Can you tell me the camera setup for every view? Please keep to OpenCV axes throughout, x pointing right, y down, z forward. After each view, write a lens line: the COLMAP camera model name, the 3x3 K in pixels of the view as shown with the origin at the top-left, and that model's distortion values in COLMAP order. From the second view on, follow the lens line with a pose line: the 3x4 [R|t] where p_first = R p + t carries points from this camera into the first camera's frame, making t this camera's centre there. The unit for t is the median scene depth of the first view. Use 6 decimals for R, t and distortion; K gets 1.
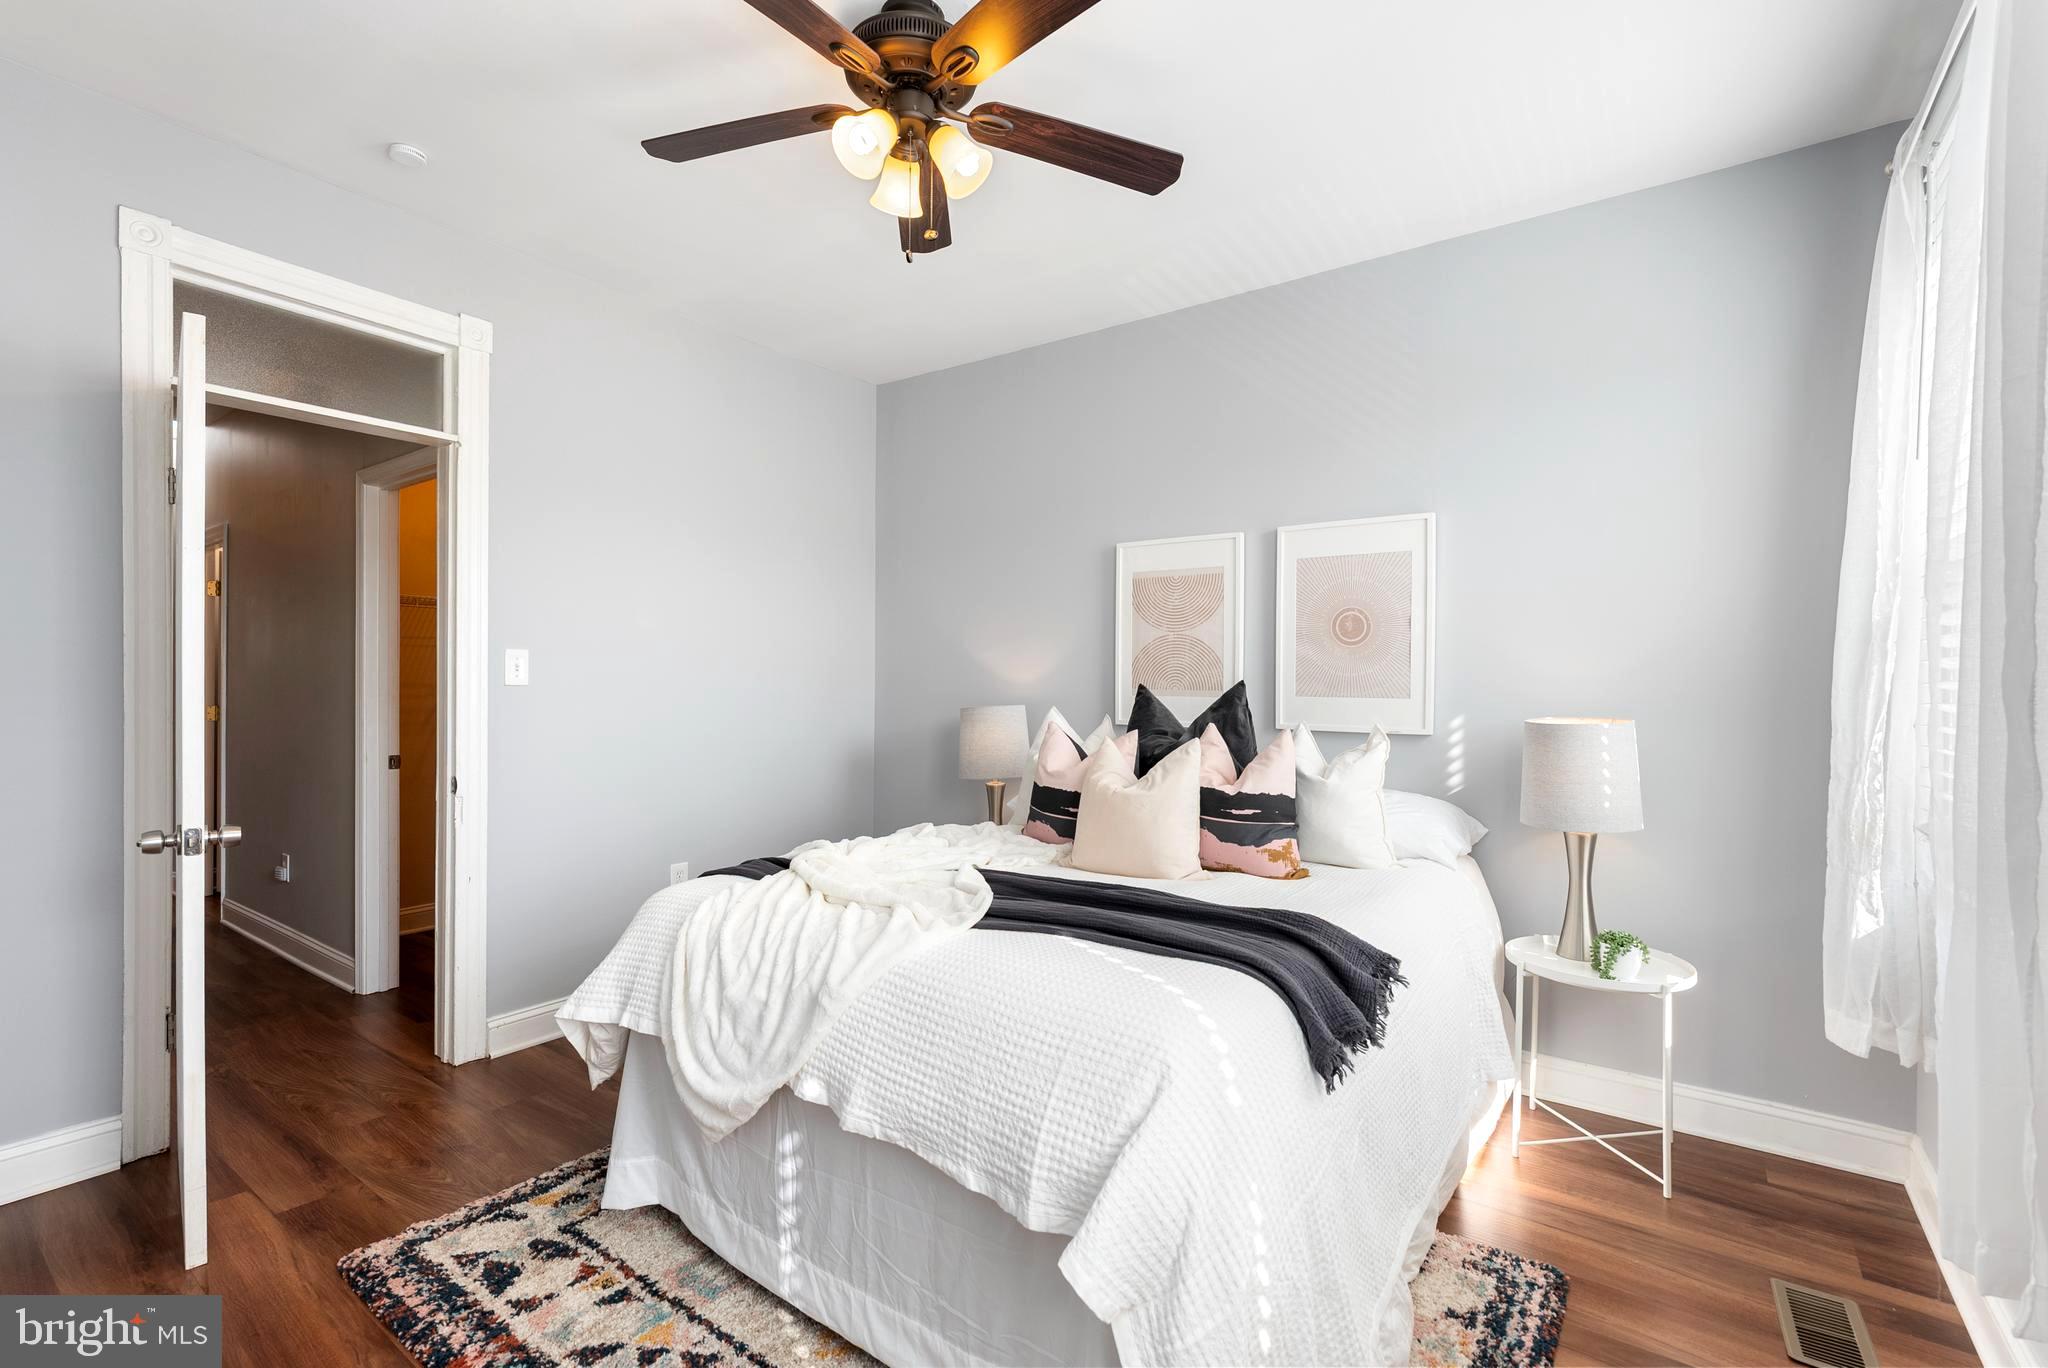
lens RADIAL K [[925.2, 0, 1019.4], [0, 925.2, 686.5], [0, 0, 1]] dist [-0.005718, 0.000446]
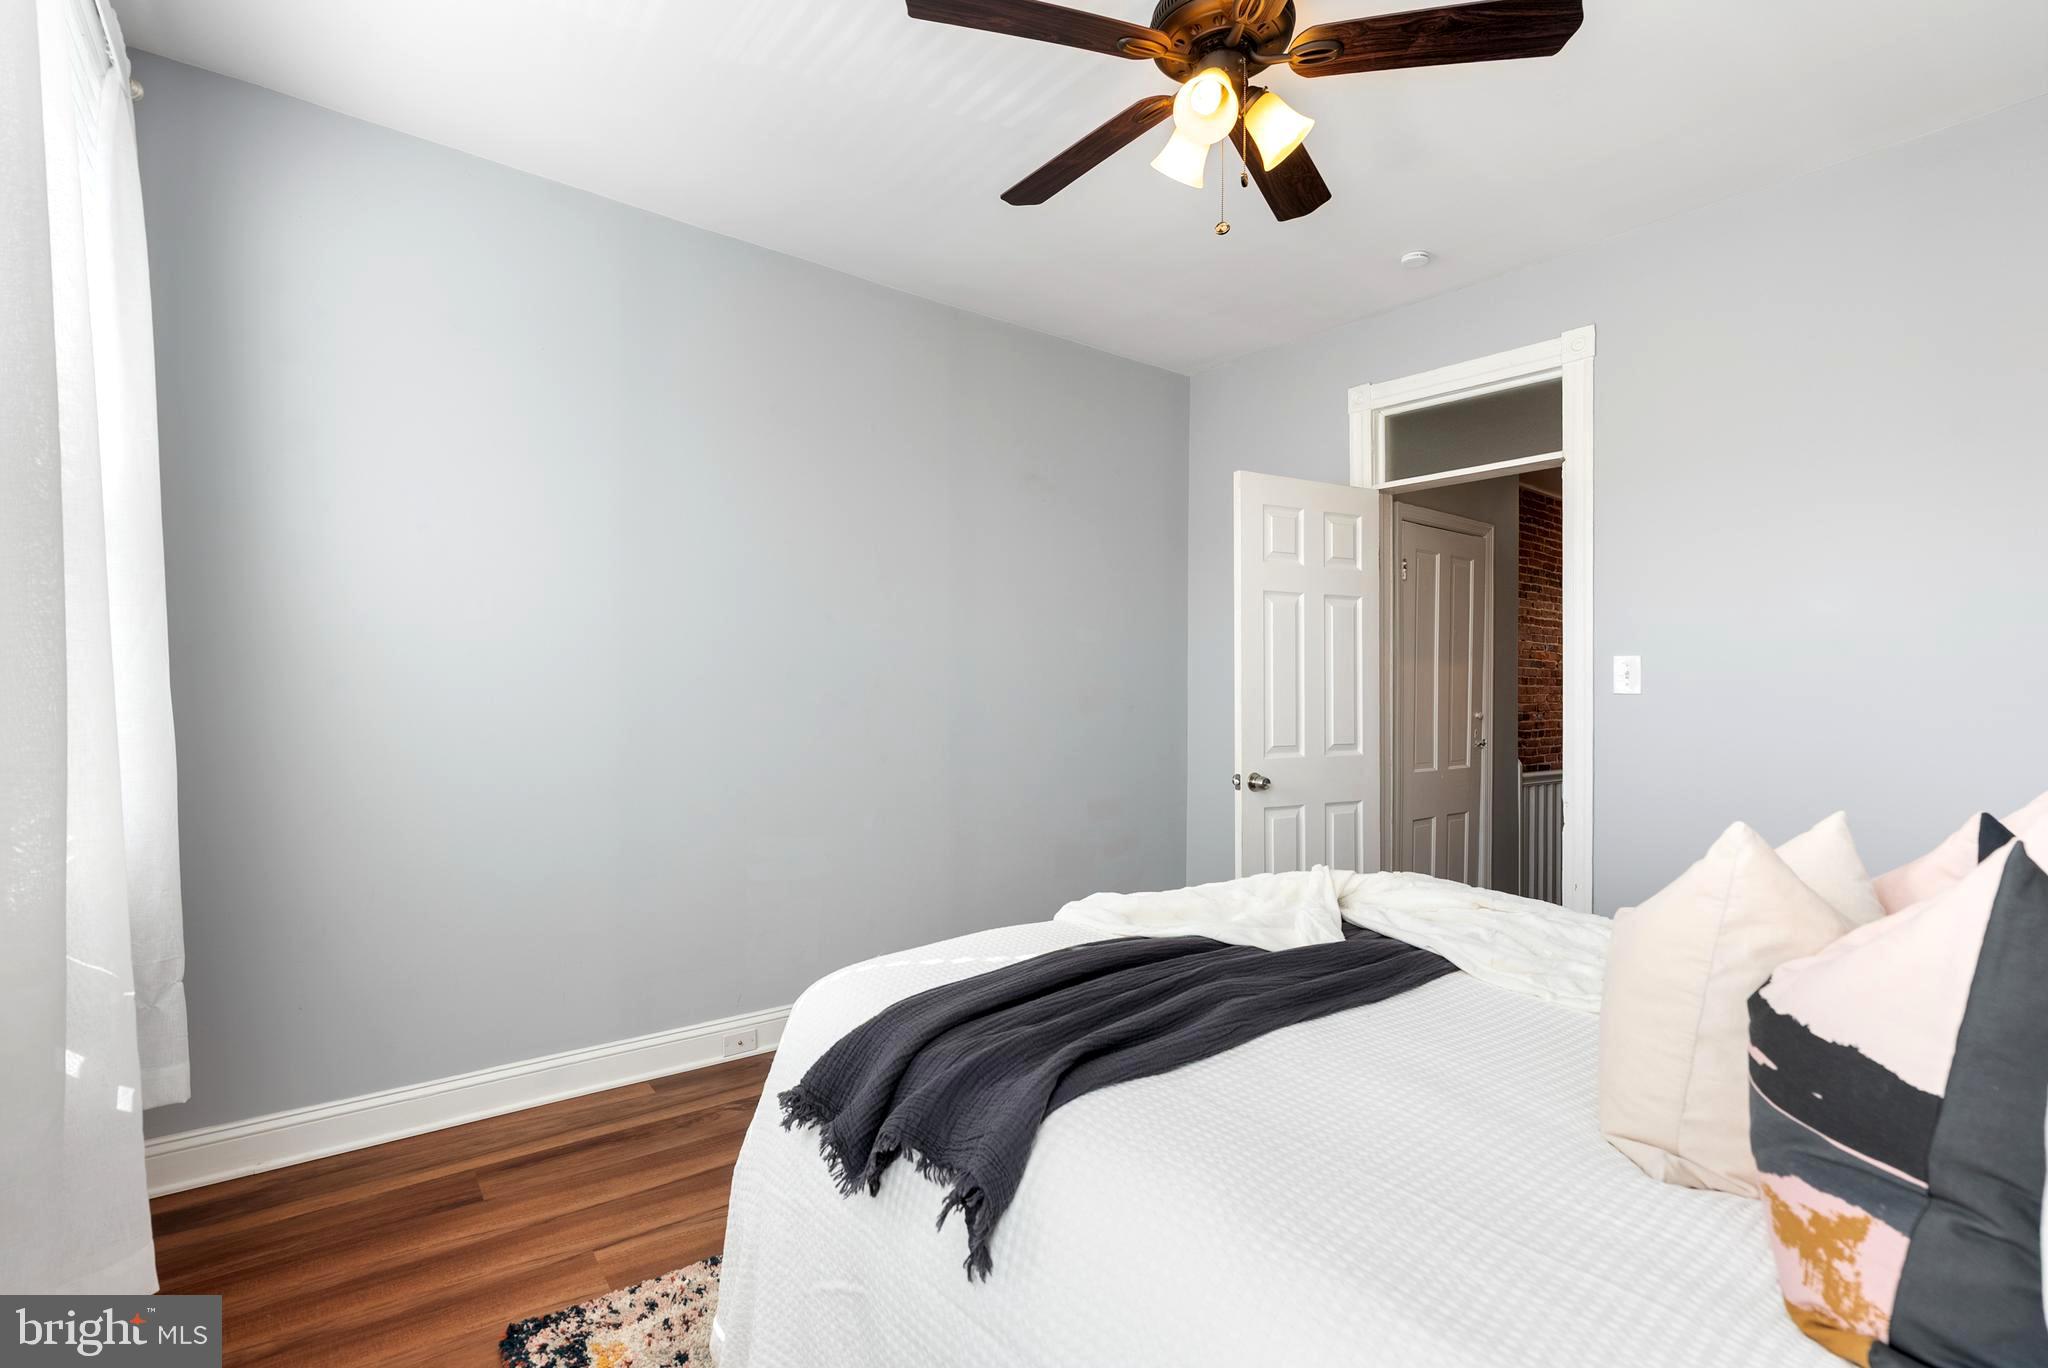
lens RADIAL K [[925.2, 0, 1019.4], [0, 925.2, 686.5], [0, 0, 1]] dist [-0.005718, 0.000446]
pose [[-0.281042, -0.009128, -0.959652, 0.567081], [-0.010072, 0.999928, -0.006562, 0.003157], [0.959642, 0.007822, -0.281114, 0.724915]]
